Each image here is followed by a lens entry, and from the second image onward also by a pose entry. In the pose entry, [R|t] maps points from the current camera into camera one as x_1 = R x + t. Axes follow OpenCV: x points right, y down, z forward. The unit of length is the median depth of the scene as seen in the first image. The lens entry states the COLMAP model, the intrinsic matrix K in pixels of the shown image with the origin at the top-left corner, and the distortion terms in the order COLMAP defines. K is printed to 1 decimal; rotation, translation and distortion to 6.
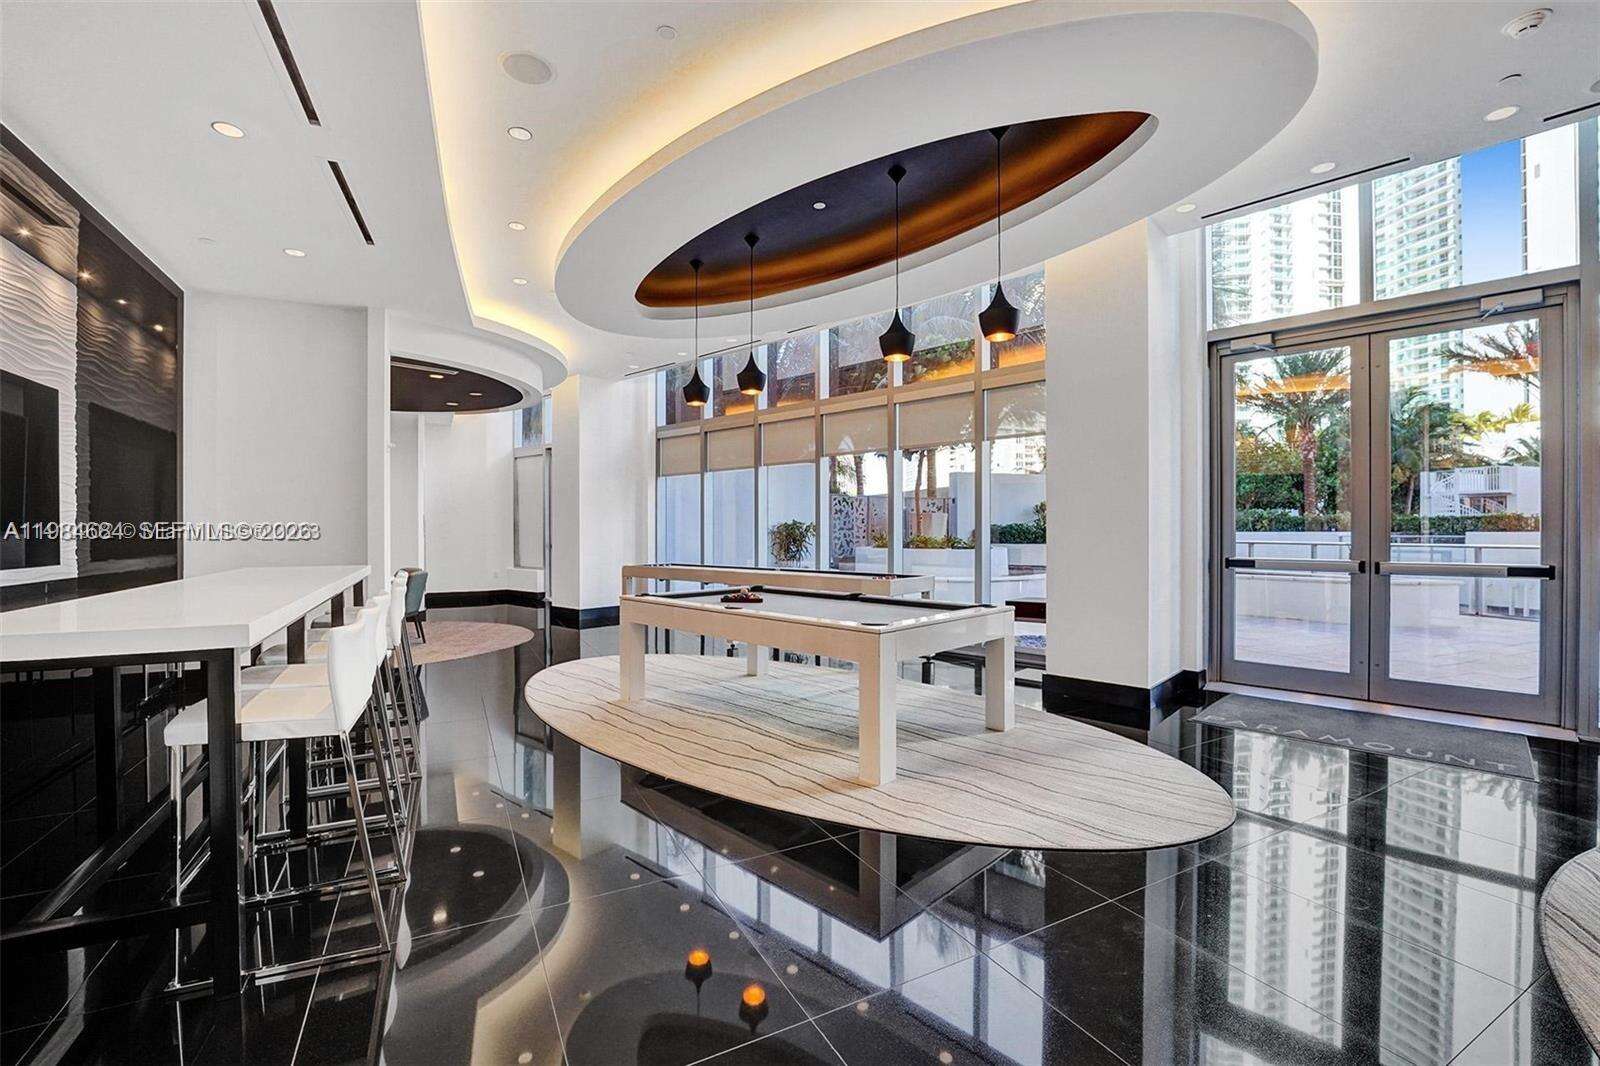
lens RADIAL K [[689.1, 0, 800.0], [0, 689.1, 533.0], [0, 0, 1]] dist [-0.038827, 0.003771]
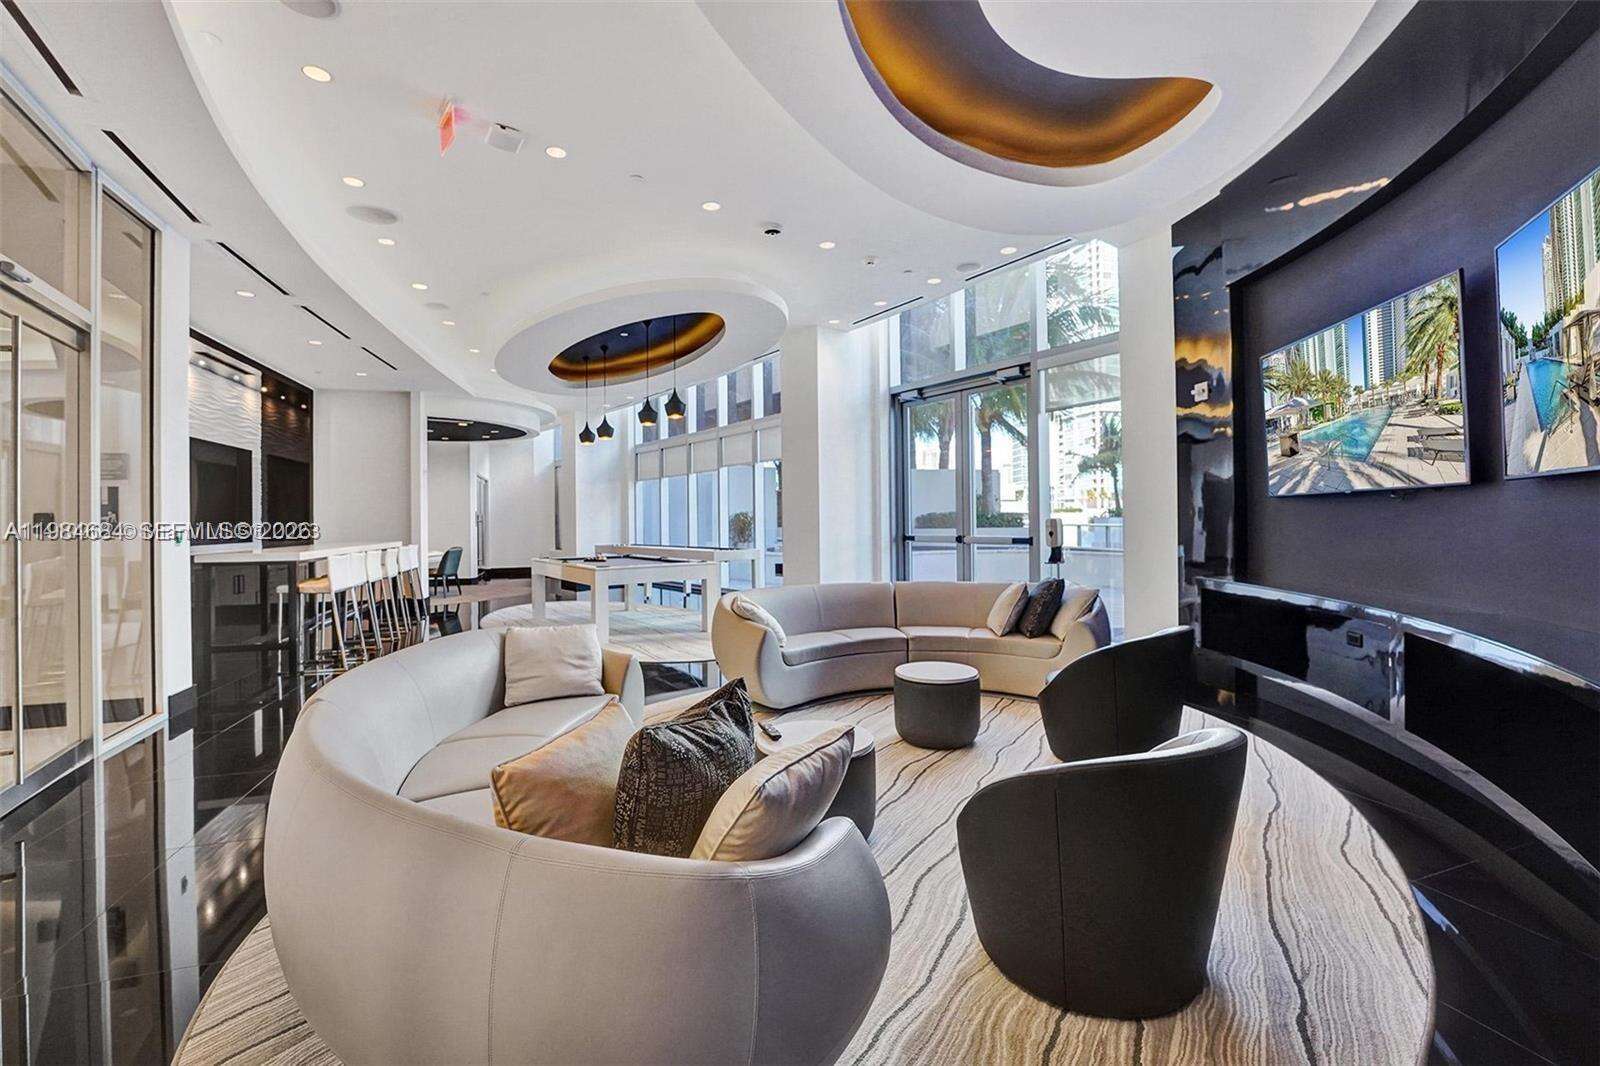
lens RADIAL K [[689.1, 0, 800.0], [0, 689.1, 533.0], [0, 0, 1]] dist [-0.038827, 0.003771]
pose [[0.986444, -0.006992, -0.163948, 0.725856], [0.009741, 0.999825, 0.015966, 0.006031], [0.163807, -0.017347, 0.986340, -0.641379]]
